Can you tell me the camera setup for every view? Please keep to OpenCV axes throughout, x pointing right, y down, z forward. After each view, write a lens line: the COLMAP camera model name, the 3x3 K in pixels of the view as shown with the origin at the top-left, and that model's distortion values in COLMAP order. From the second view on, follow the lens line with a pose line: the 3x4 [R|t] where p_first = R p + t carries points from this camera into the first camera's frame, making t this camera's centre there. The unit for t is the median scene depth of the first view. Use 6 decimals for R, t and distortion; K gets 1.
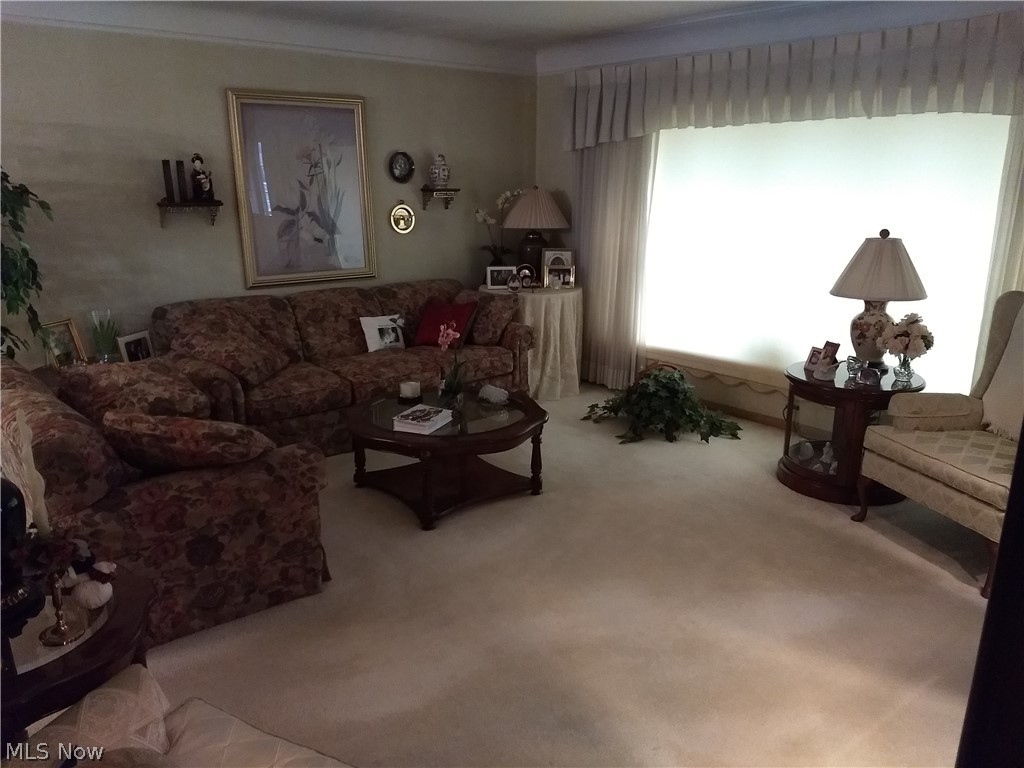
lens RADIAL K [[780.1, 0, 512.0], [0, 780.1, 384.0], [0, 0, 1]] dist [0.071053, -0.231625]
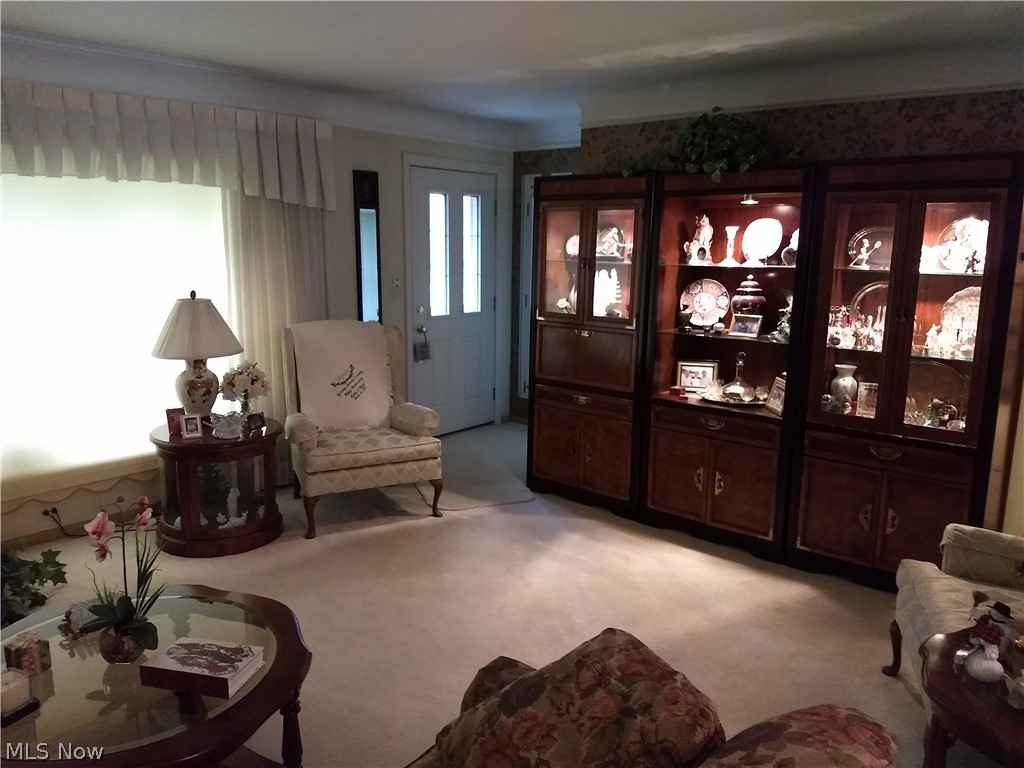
lens RADIAL K [[780.1, 0, 512.0], [0, 780.1, 384.0], [0, 0, 1]] dist [0.071053, -0.231625]
pose [[-0.199687, -0.165033, 0.965862, -1.084755], [0.239379, 0.947631, 0.211408, -0.333283], [-0.950170, 0.273423, -0.149724, 1.311621]]
